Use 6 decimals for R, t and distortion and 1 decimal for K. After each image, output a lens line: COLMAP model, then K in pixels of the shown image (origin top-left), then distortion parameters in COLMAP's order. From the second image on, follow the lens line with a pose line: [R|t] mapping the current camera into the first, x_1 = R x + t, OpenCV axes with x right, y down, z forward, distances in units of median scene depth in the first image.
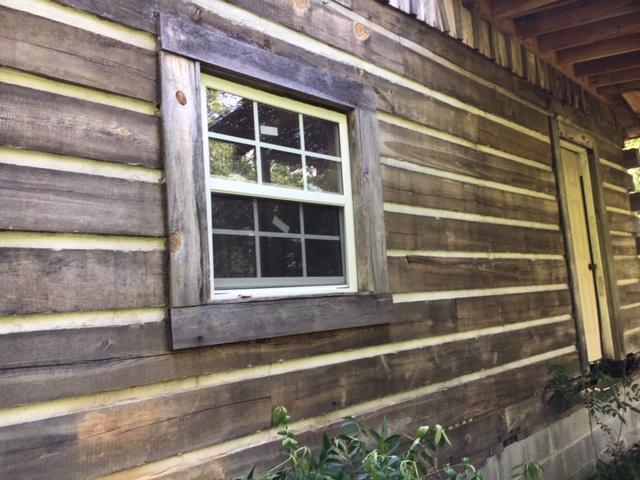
lens RADIAL K [[549.8, 0, 320.0], [0, 549.8, 240.0], [0, 0, 1]] dist [0.074424, -0.123723]
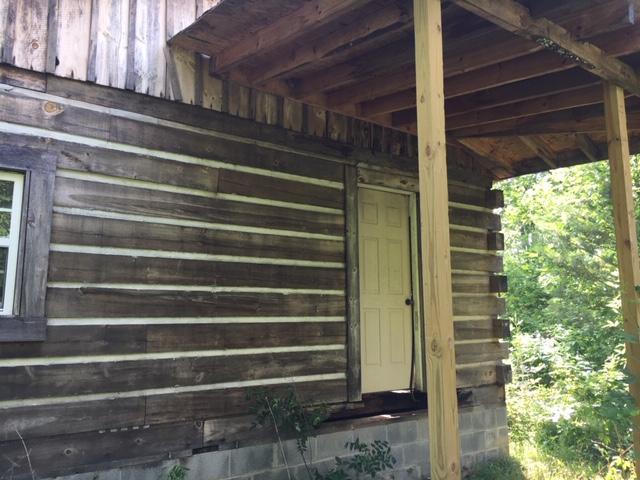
lens RADIAL K [[549.8, 0, 320.0], [0, 549.8, 240.0], [0, 0, 1]] dist [0.074424, -0.123723]
pose [[0.986287, 0.043348, -0.159242, 0.777249], [-0.046765, 0.998748, -0.017771, -0.071431], [0.158273, 0.024974, 0.987080, -0.129471]]
